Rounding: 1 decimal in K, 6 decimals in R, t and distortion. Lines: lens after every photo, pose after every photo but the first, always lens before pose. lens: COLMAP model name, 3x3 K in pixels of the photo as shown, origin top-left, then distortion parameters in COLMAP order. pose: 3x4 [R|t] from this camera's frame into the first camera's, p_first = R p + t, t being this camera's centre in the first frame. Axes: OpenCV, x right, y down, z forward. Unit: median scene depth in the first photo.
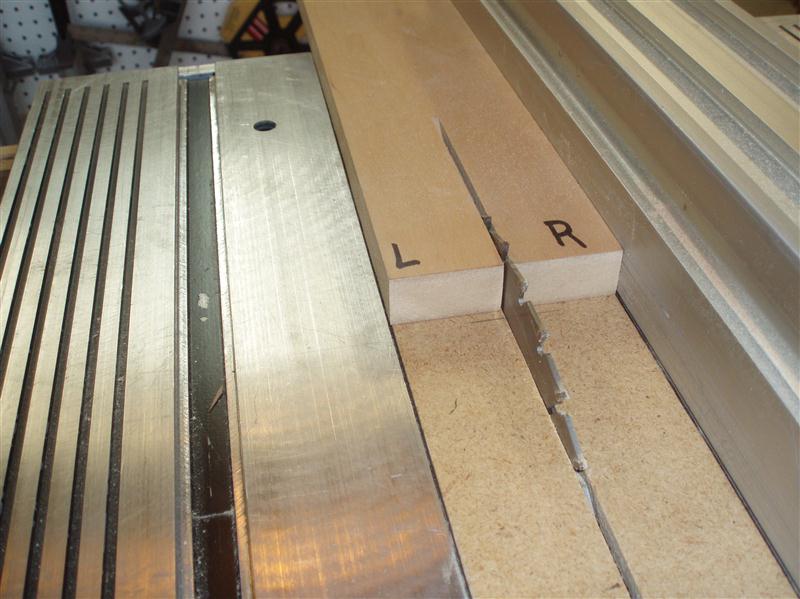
lens RADIAL K [[875.2, 0, 400.0], [0, 875.2, 299.5], [0, 0, 1]] dist [-0.151208, 0.108094]
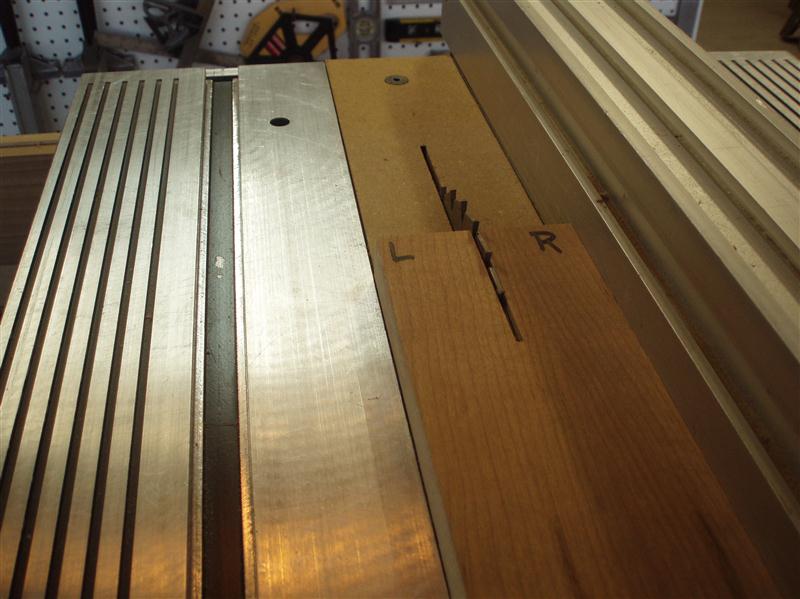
lens RADIAL K [[875.2, 0, 400.0], [0, 875.2, 299.5], [0, 0, 1]] dist [-0.151208, 0.108094]
pose [[0.998644, 0.051933, -0.003598, 0.022940], [-0.052014, 0.998249, -0.028162, 0.070908], [0.002129, 0.028311, 0.999597, -0.168746]]
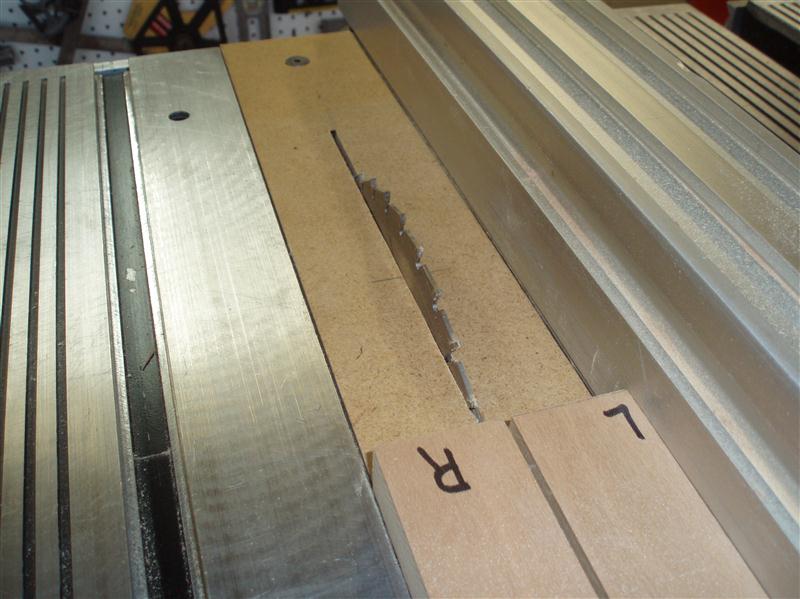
lens RADIAL K [[875.2, 0, 400.0], [0, 875.2, 299.5], [0, 0, 1]] dist [-0.151208, 0.108094]
pose [[0.994258, -0.040038, 0.099236, 0.002273], [0.039227, 0.999179, 0.010113, 0.034644], [-0.099559, -0.006162, 0.995013, -0.118493]]
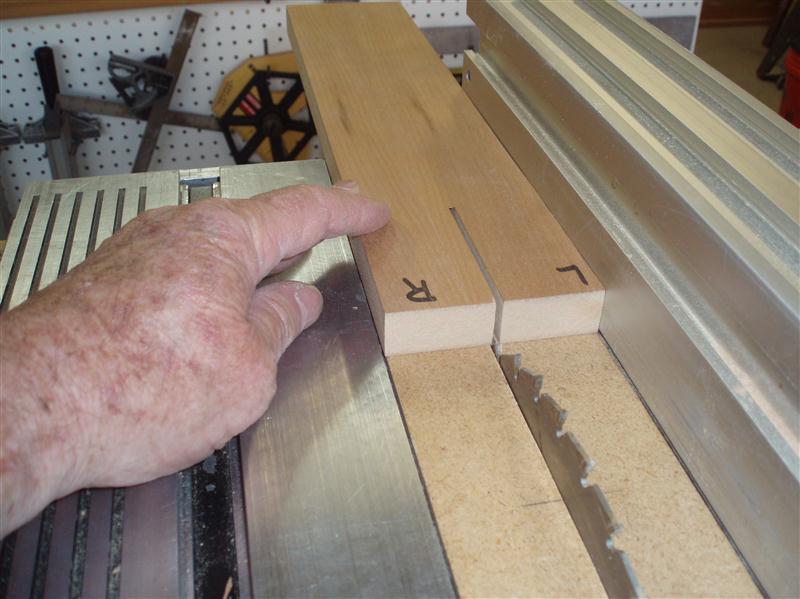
lens RADIAL K [[875.2, 0, 400.0], [0, 875.2, 299.5], [0, 0, 1]] dist [-0.151208, 0.108094]
pose [[0.999464, 0.022392, 0.023876, -0.059059], [-0.020549, 0.996985, -0.074822, -0.098481], [-0.025479, 0.074291, 0.996911, 0.118730]]
